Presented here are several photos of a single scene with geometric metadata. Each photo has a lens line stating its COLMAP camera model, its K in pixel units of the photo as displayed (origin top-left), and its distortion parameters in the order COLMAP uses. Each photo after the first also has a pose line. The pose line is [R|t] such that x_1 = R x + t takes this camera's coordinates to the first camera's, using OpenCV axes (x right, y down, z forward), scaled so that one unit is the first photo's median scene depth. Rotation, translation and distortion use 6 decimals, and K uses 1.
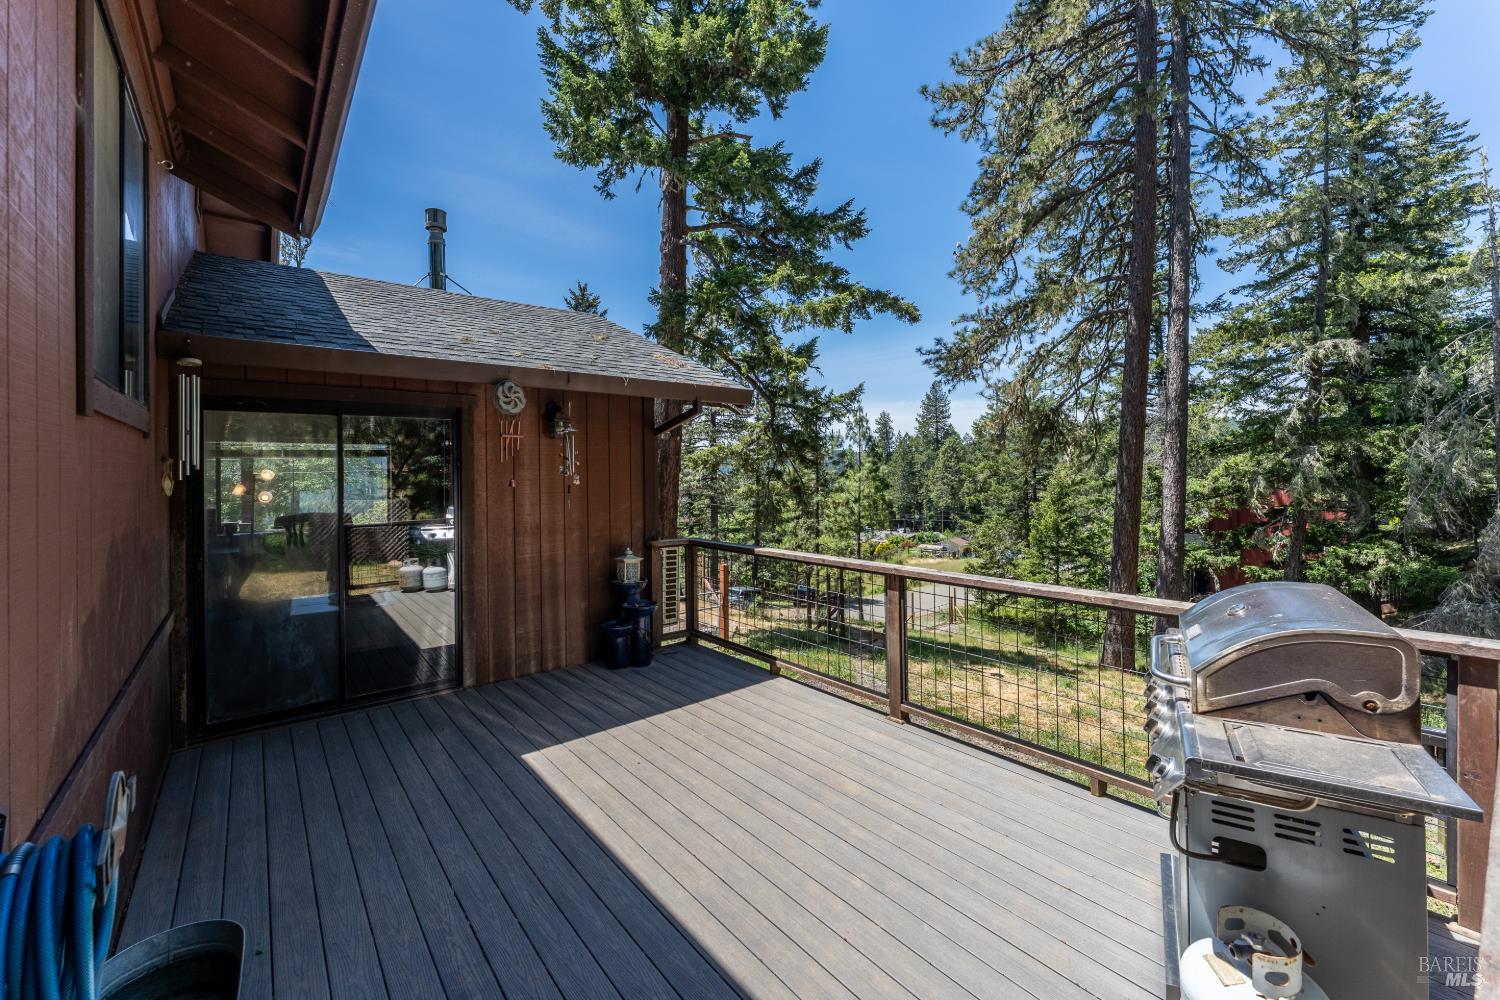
lens RADIAL K [[614.4, 0, 753.1], [0, 614.4, 463.0], [0, 0, 1]] dist [0.000586, 0.000290]
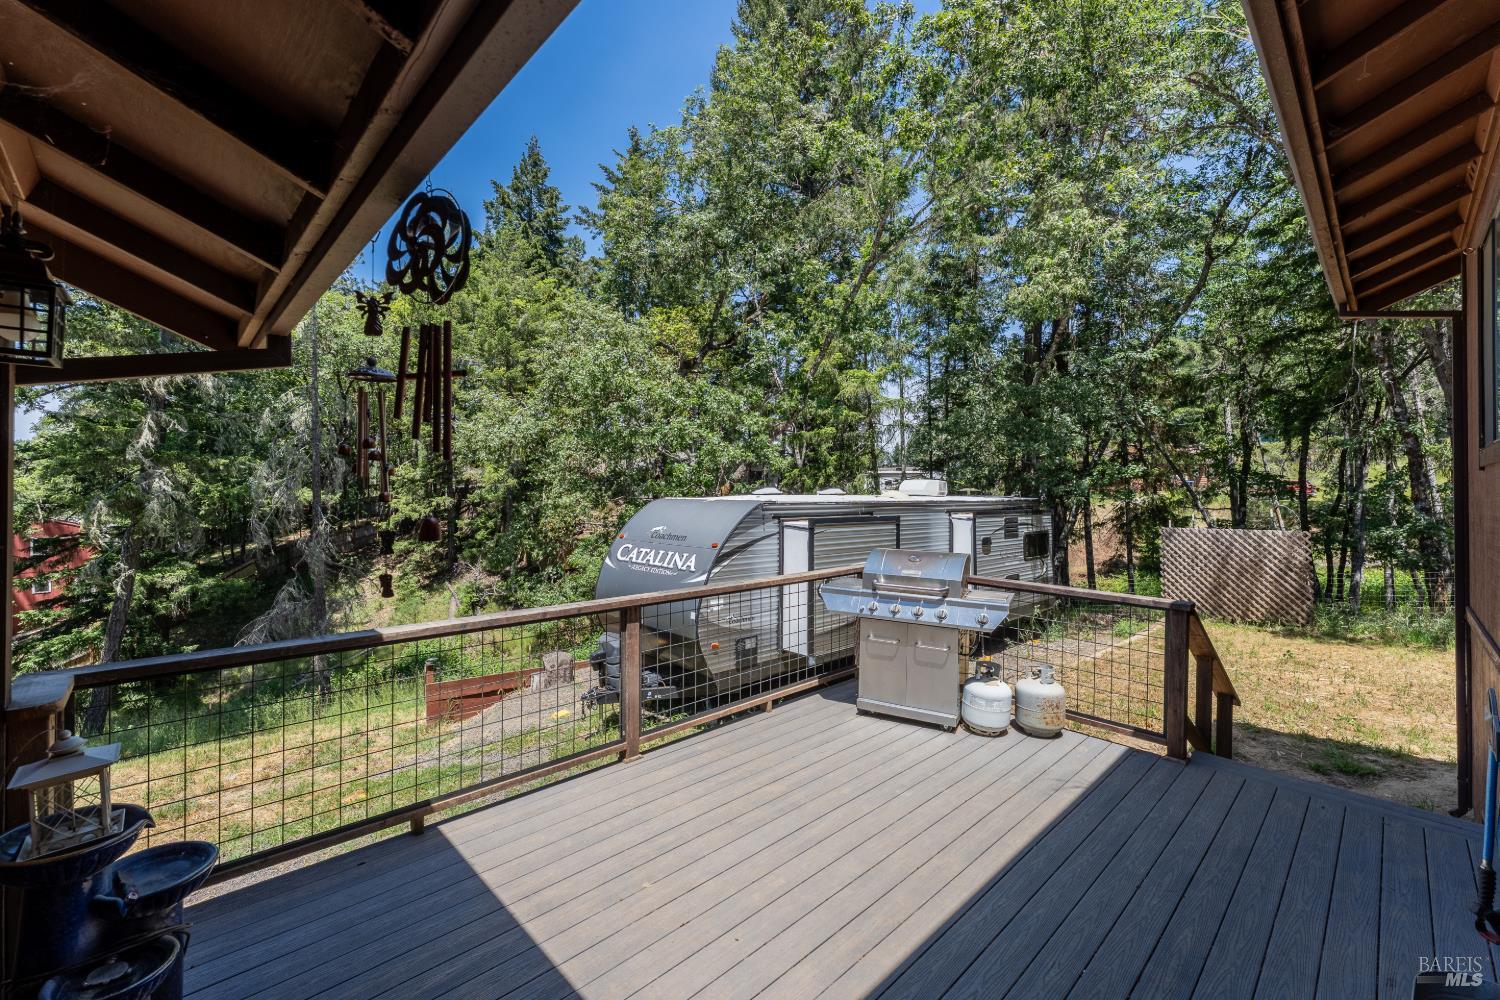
lens RADIAL K [[605.1, 0, 752.5], [0, 605.1, 476.4], [0, 0, 1]] dist [-0.001389, -0.000085]
pose [[-0.073606, 0.040070, 0.996482, -0.862933], [-0.020372, 0.998924, -0.041672, 0.019253], [-0.997079, -0.023368, -0.072710, 1.053442]]
